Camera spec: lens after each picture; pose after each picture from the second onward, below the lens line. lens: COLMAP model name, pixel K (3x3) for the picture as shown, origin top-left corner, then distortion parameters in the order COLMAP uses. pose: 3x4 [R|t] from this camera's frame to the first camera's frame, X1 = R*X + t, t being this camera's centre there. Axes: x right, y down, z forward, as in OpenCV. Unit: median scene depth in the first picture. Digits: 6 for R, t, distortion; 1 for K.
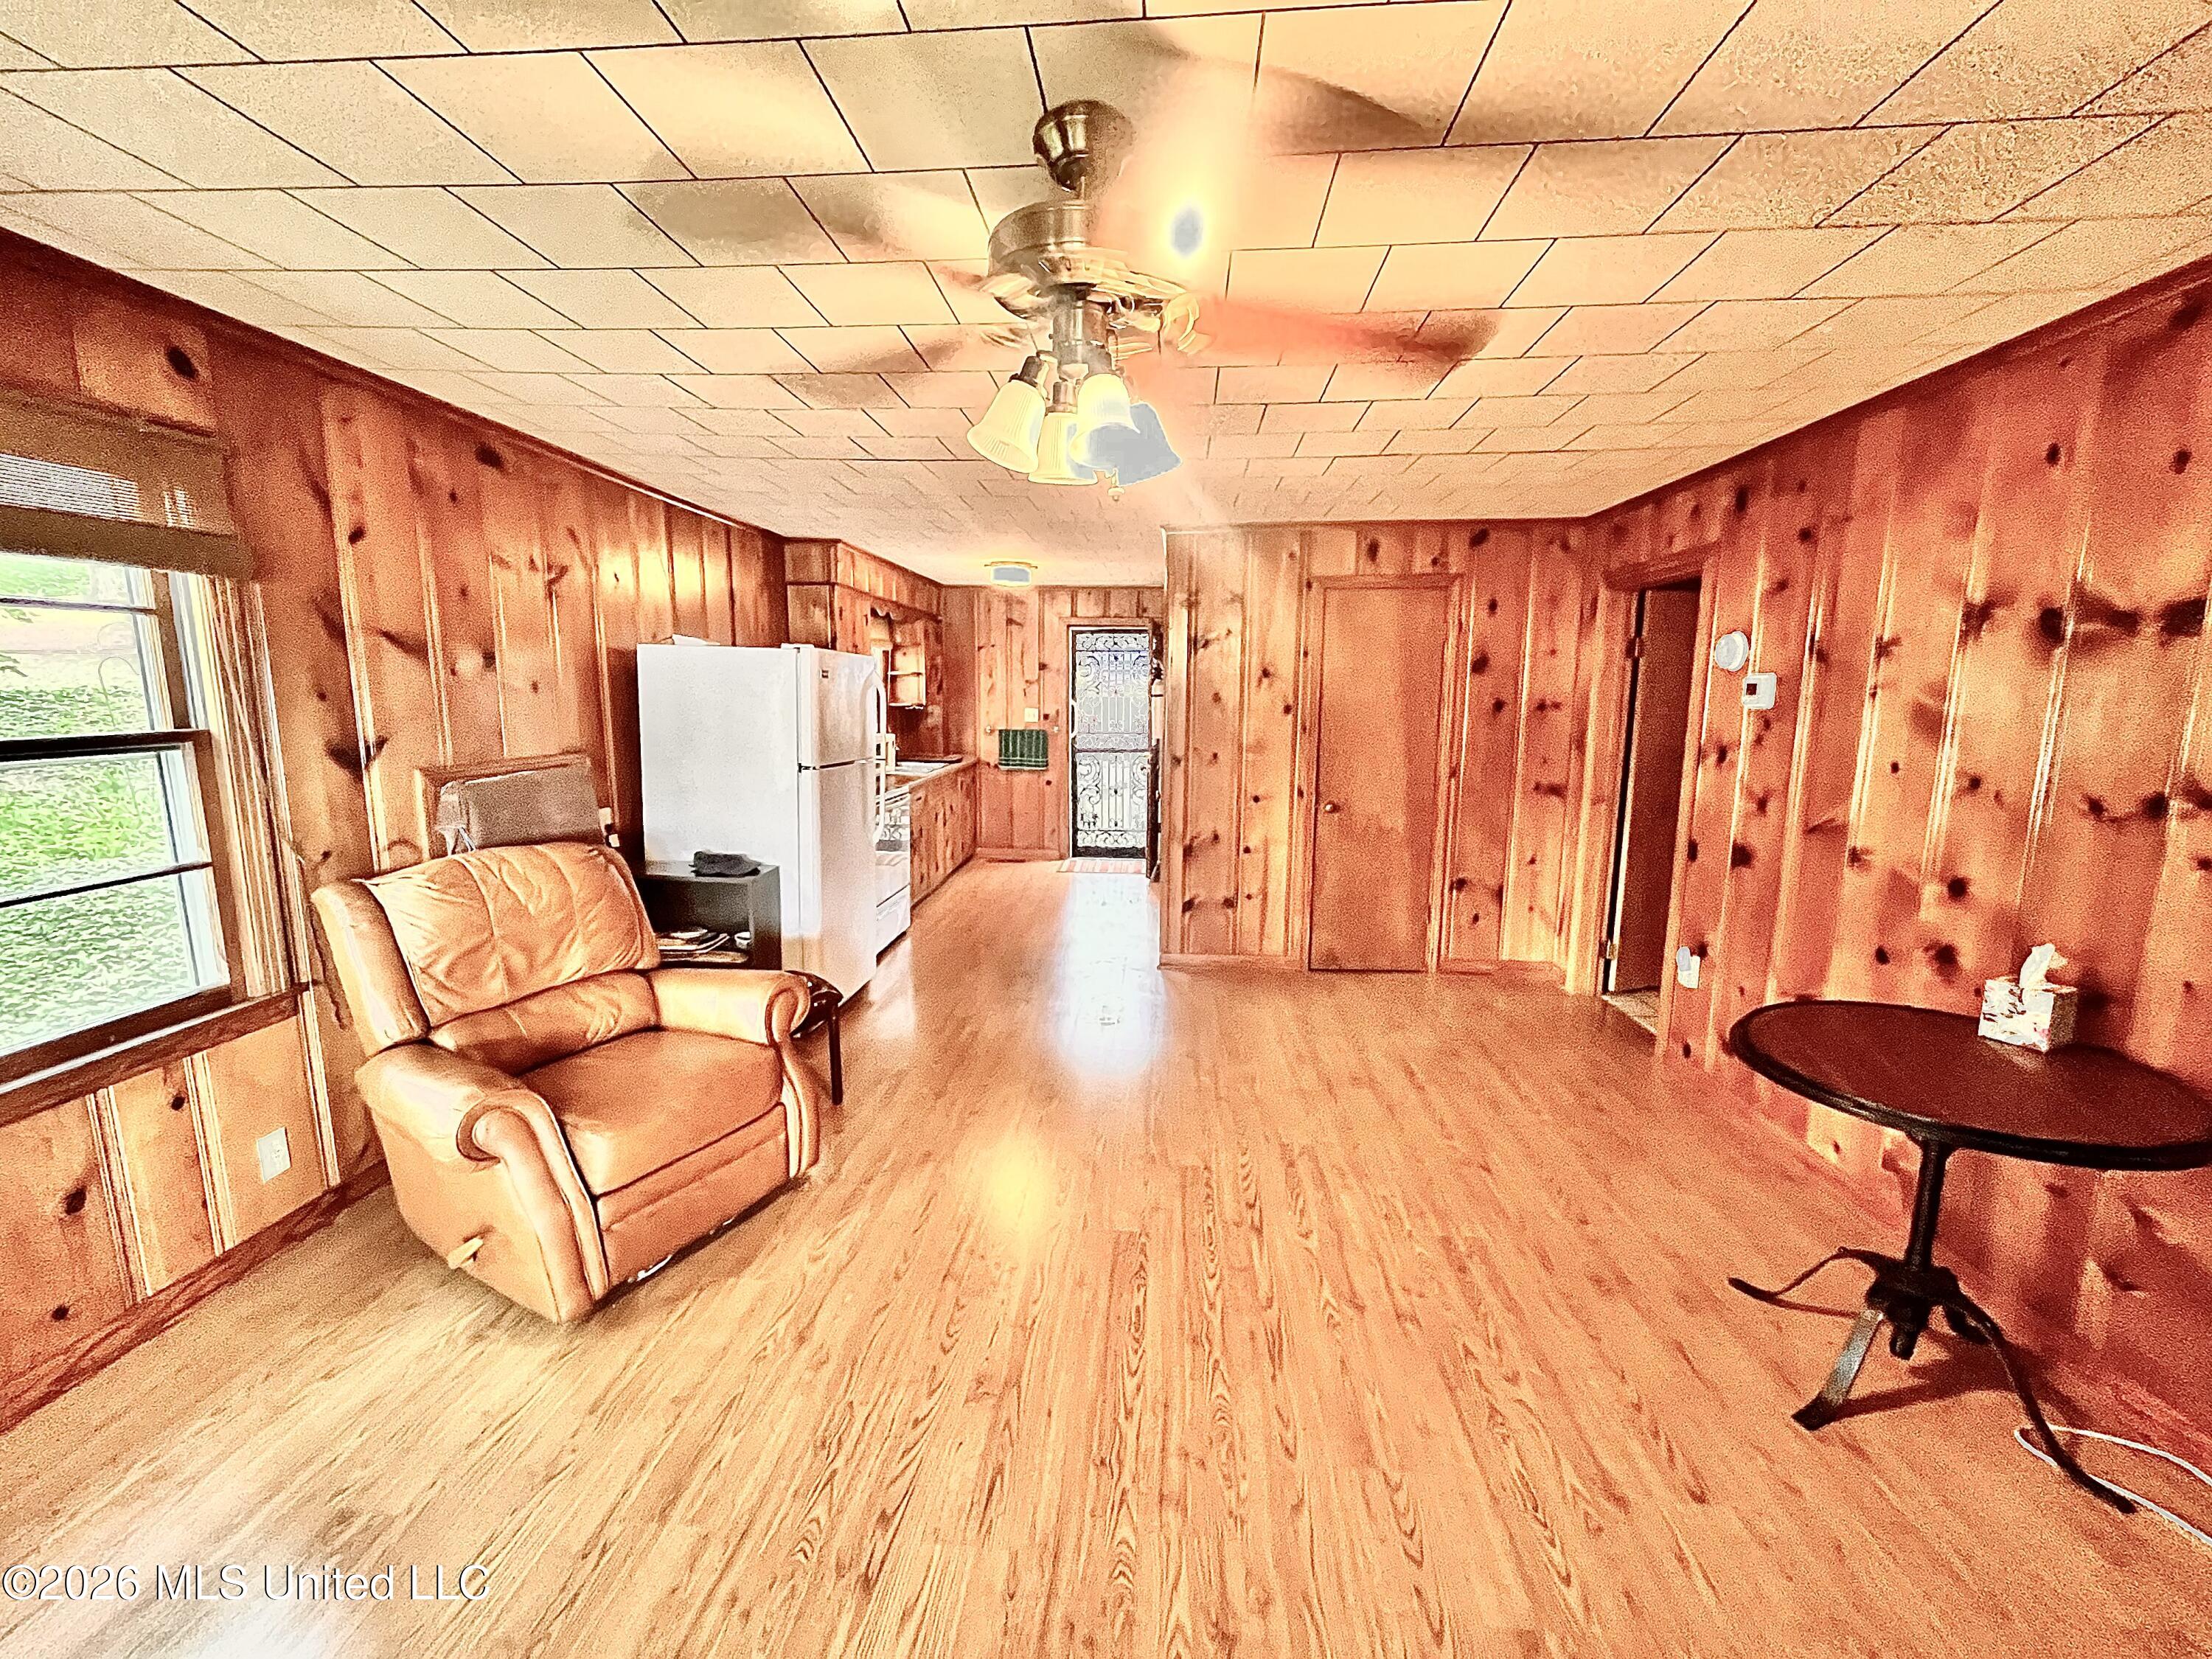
lens RADIAL K [[895.4, 0, 1107.6], [0, 895.4, 827.4], [0, 0, 1]] dist [-0.001121, 0.000670]
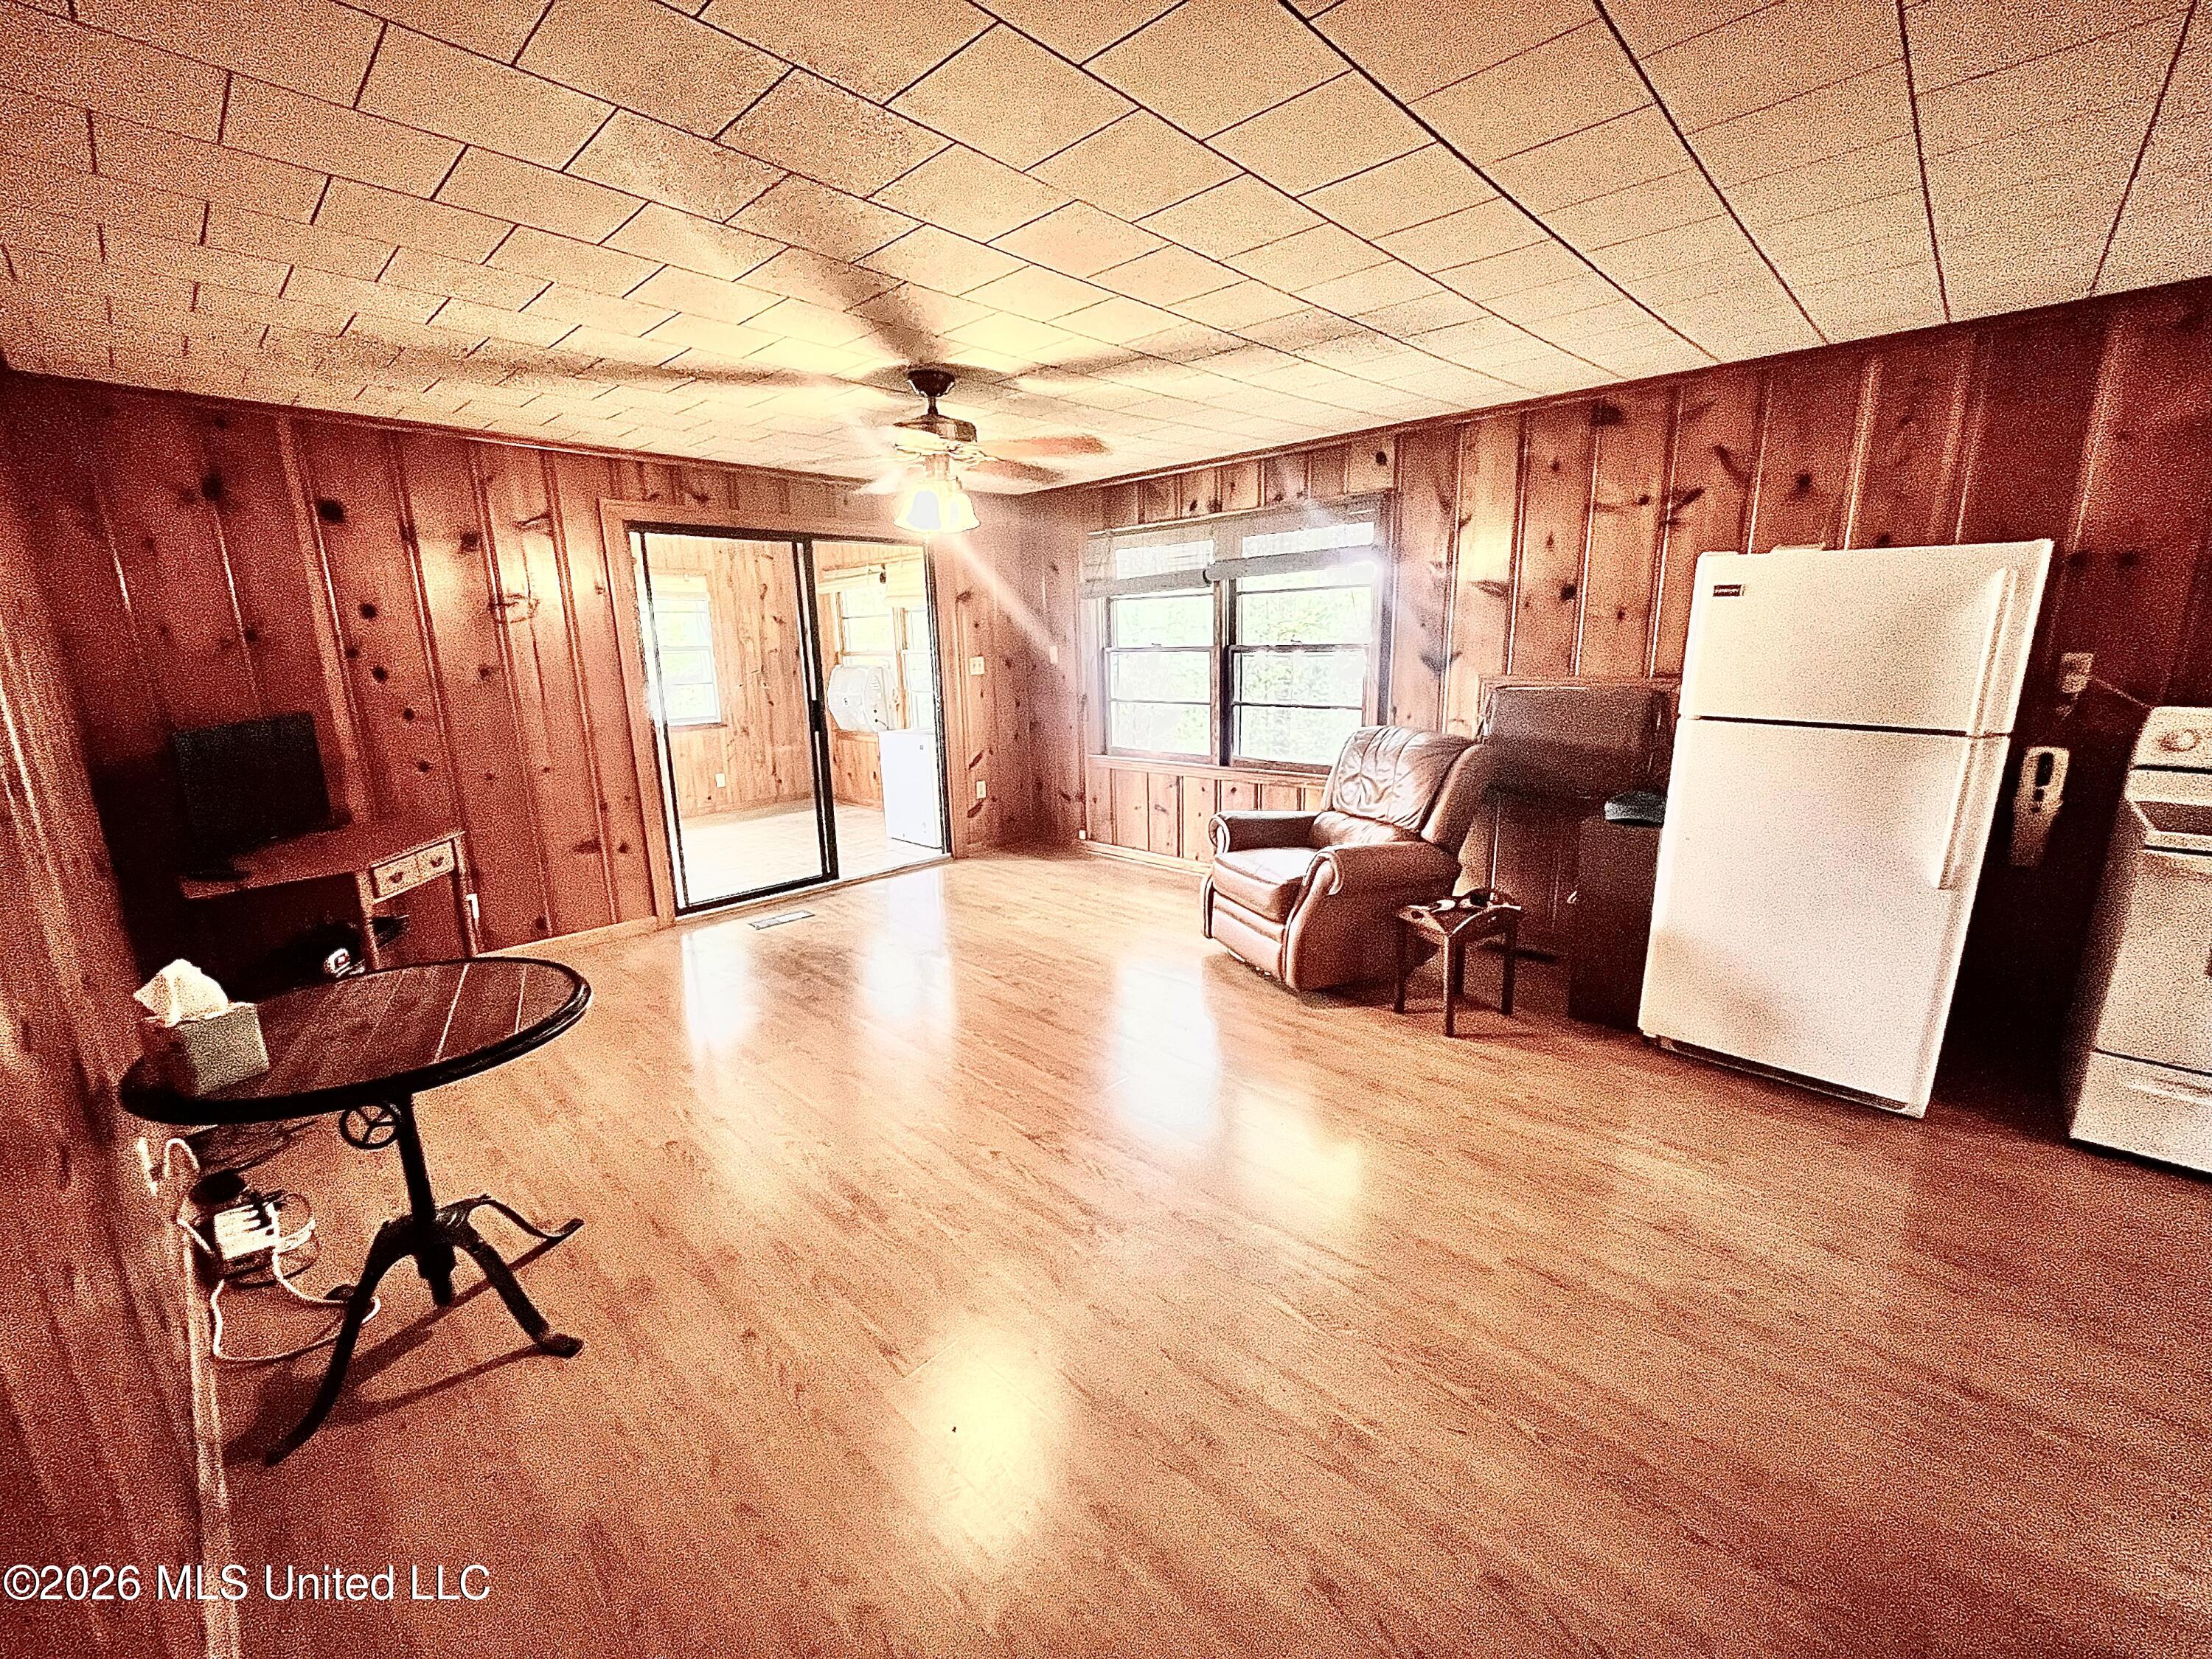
lens RADIAL K [[895.4, 0, 1096.3], [0, 895.4, 828.4], [0, 0, 1]] dist [-0.001121, 0.000670]
pose [[-0.641634, 0.174376, -0.746926, 0.786754], [-0.100419, 0.946334, 0.307194, -0.216253], [0.760409, 0.272112, -0.589690, 1.468130]]
